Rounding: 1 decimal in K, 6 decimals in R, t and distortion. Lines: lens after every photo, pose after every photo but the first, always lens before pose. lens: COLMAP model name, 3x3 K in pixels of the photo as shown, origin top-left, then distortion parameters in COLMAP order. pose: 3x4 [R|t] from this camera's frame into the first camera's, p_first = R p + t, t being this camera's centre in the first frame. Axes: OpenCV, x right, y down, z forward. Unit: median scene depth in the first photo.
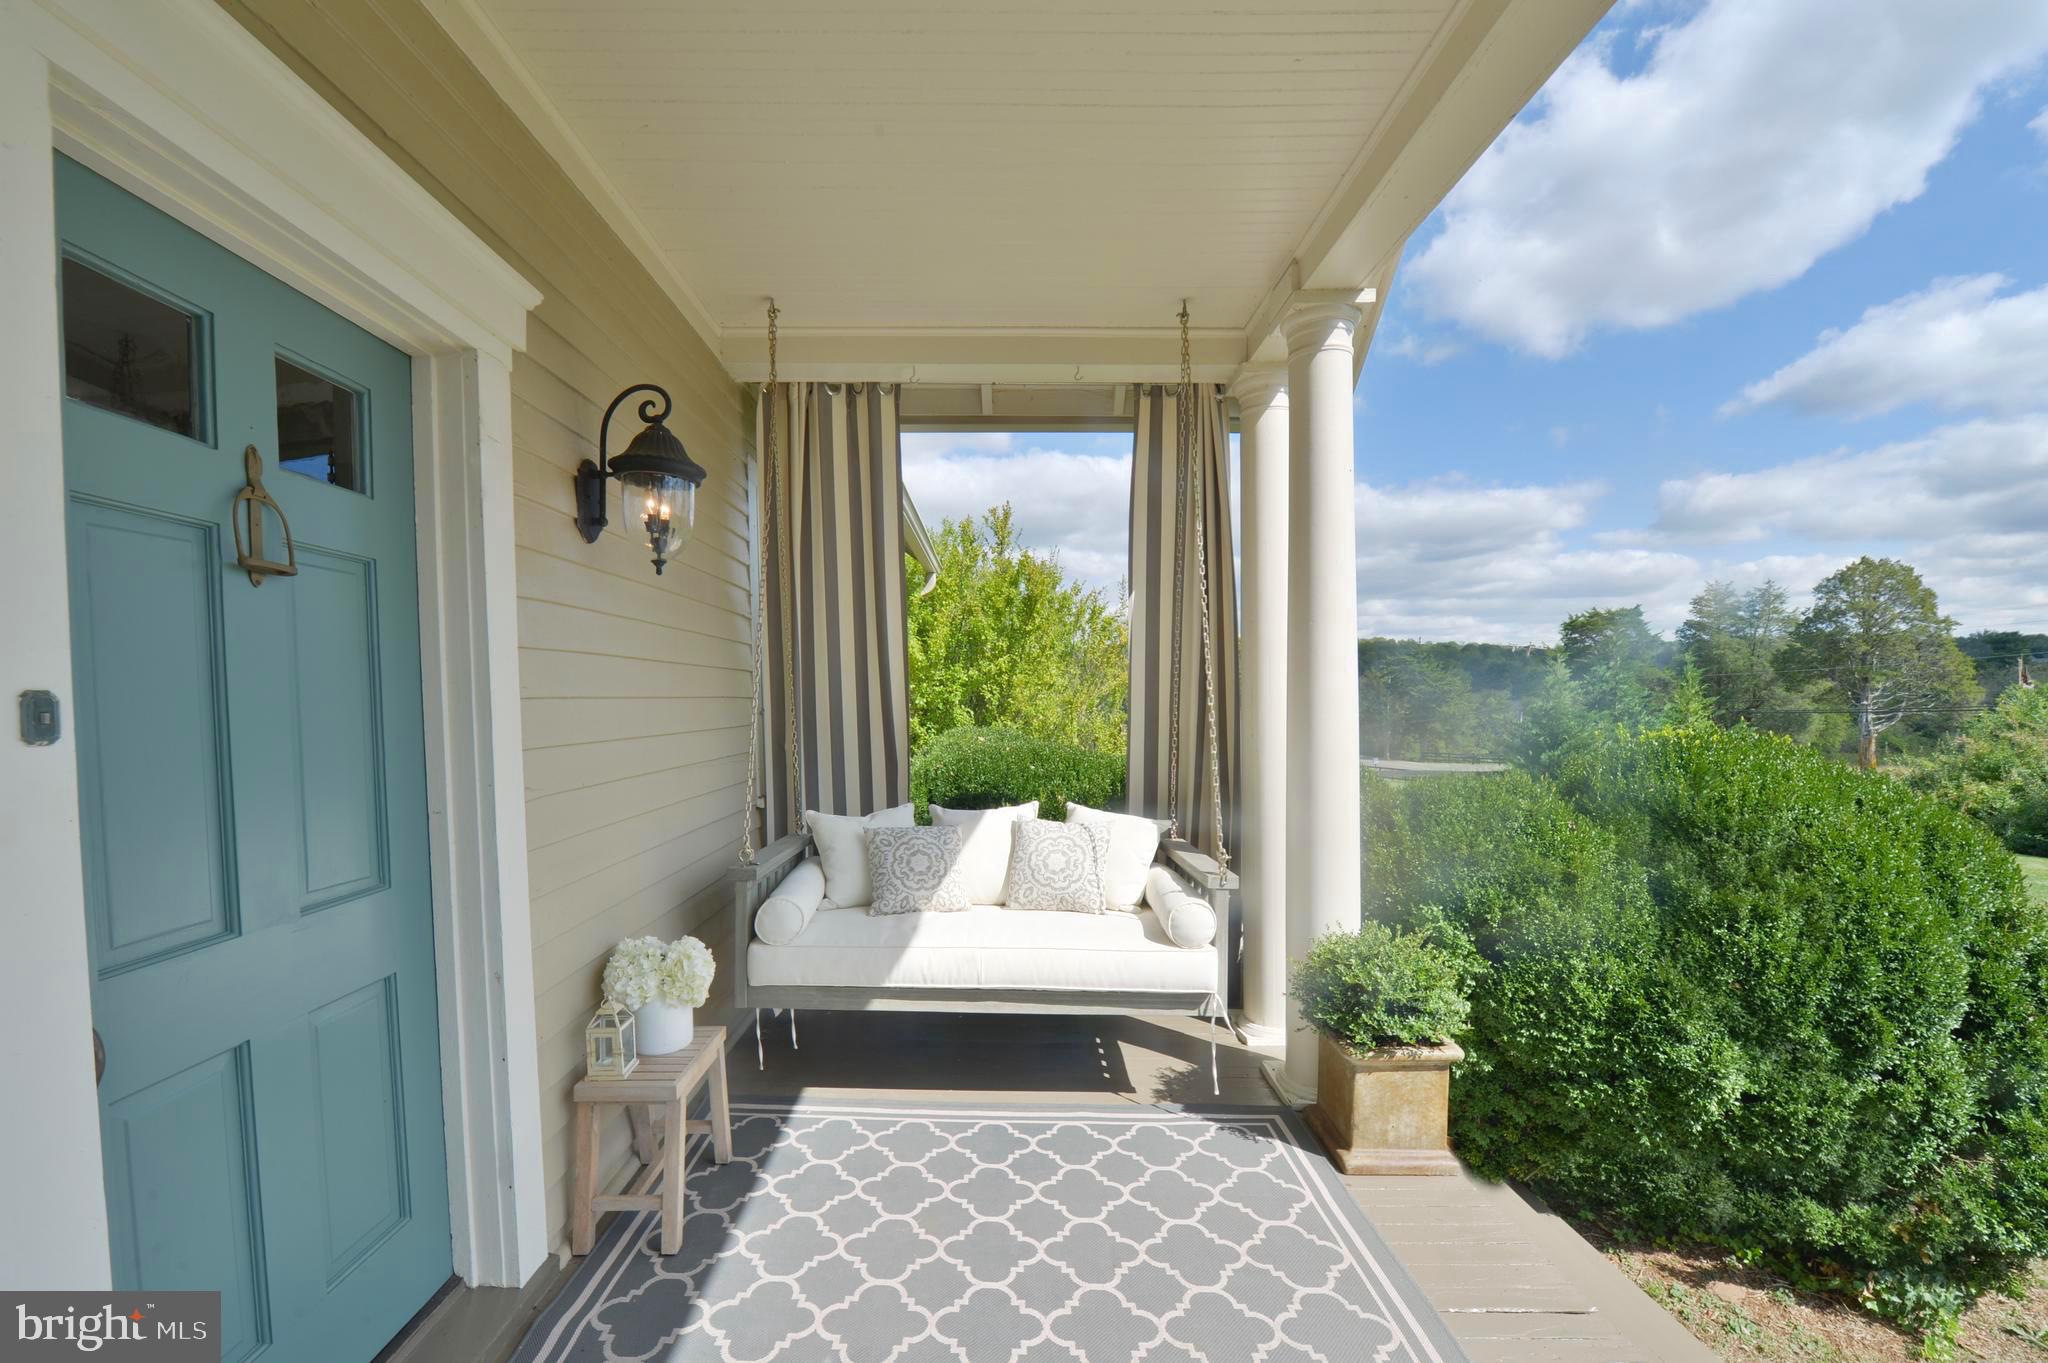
lens RADIAL K [[833.9, 0, 1003.1], [0, 833.9, 687.6], [0, 0, 1]] dist [0.000290, -0.000104]
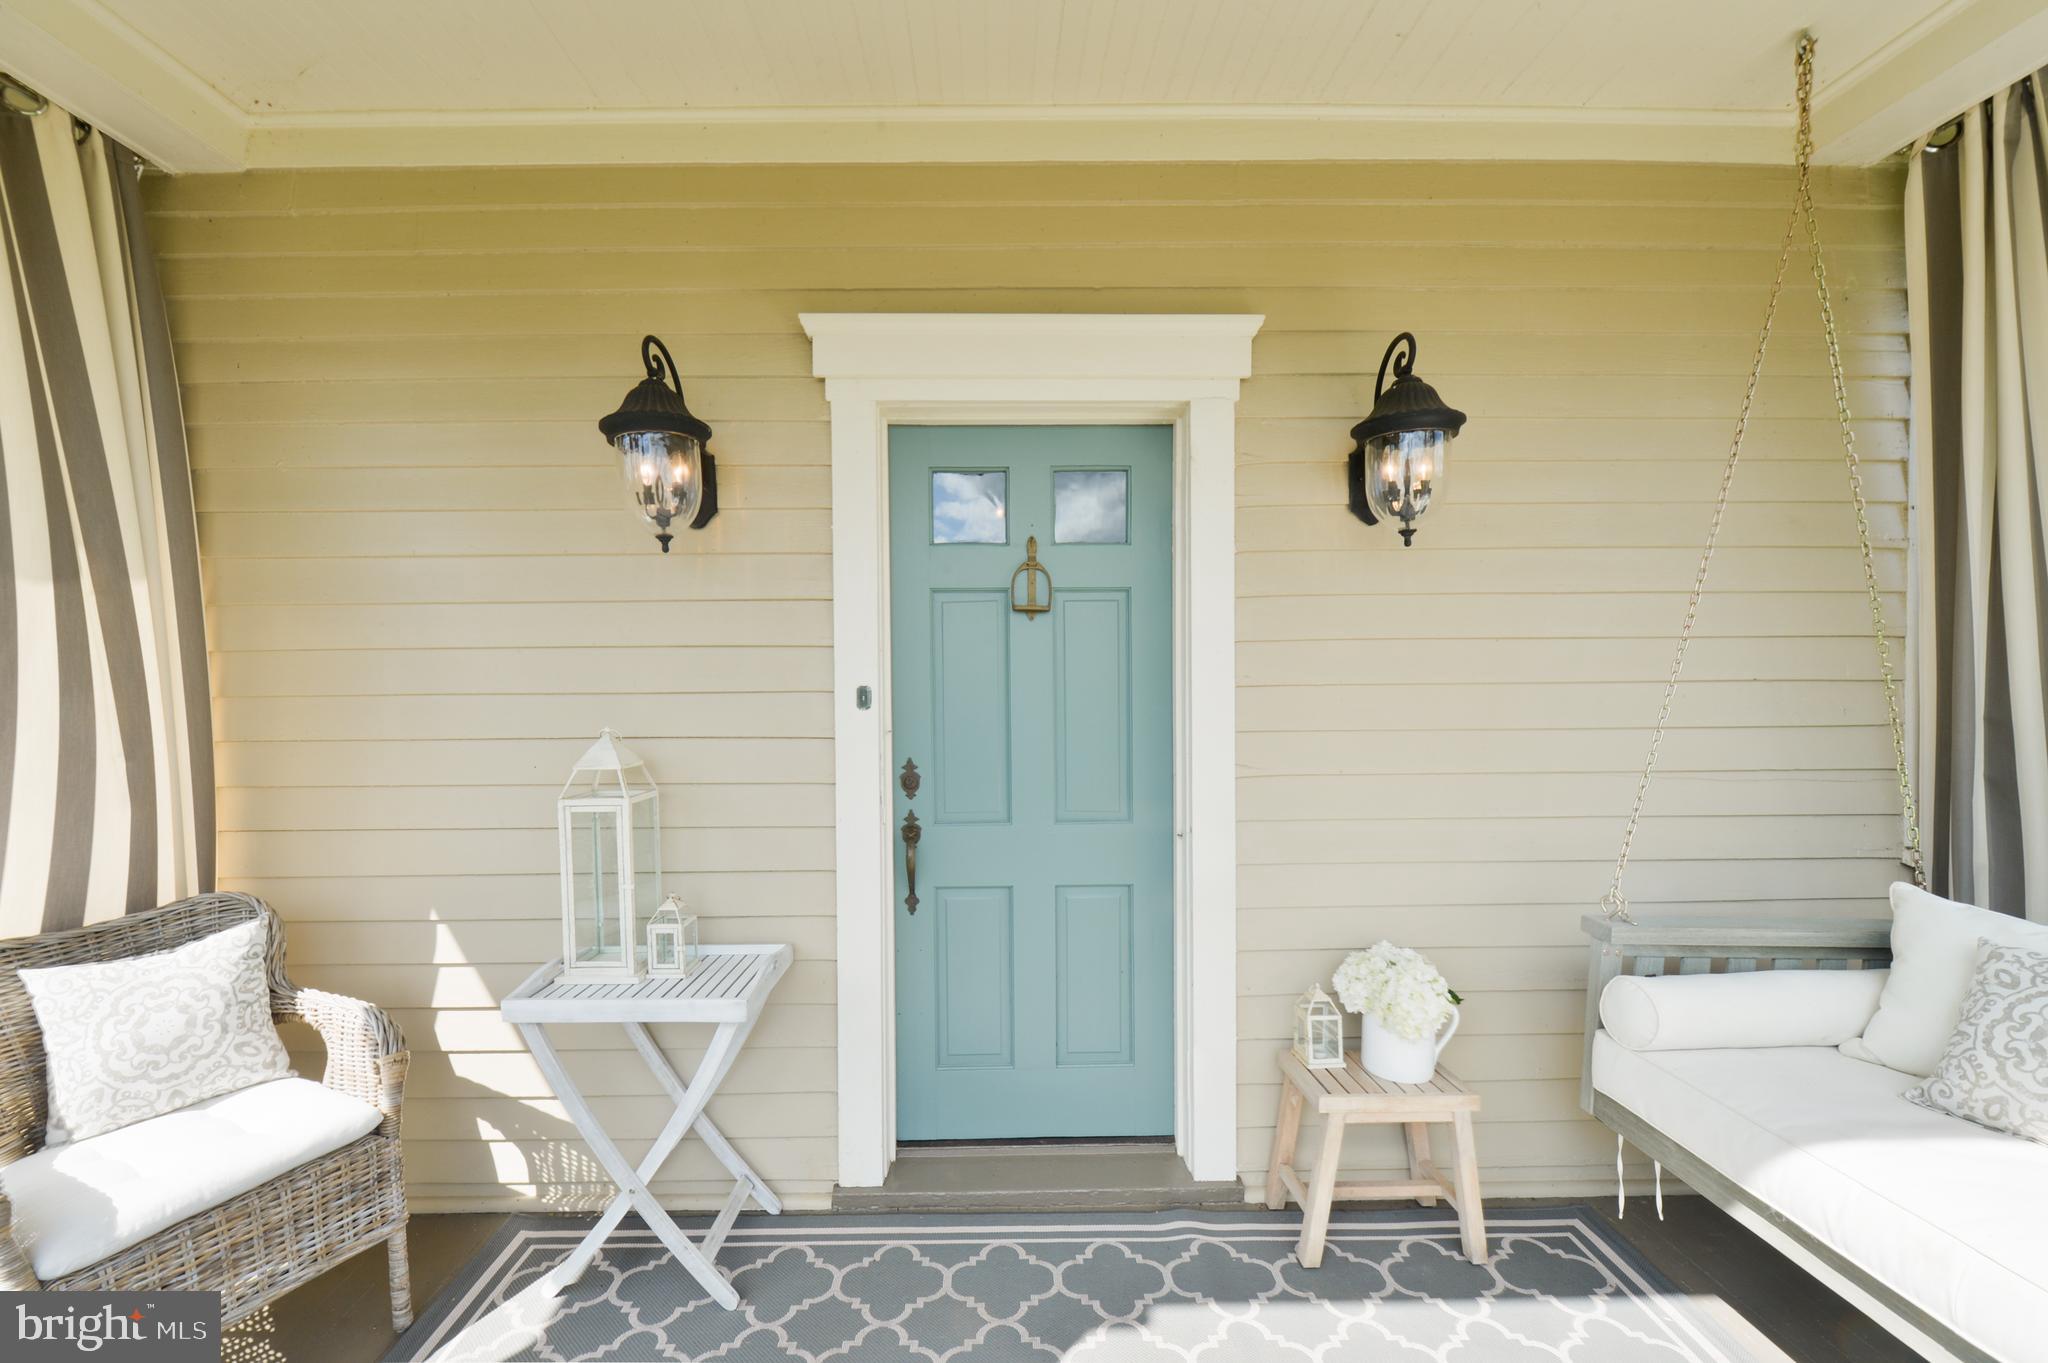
lens RADIAL K [[833.9, 0, 1007.4], [0, 833.9, 687.9], [0, 0, 1]] dist [0.000290, -0.000104]
pose [[0.010489, 0.011245, -0.999882, 0.608280], [0.019119, 0.999752, 0.011444, -0.004685], [0.999762, -0.019237, 0.010271, 0.729955]]
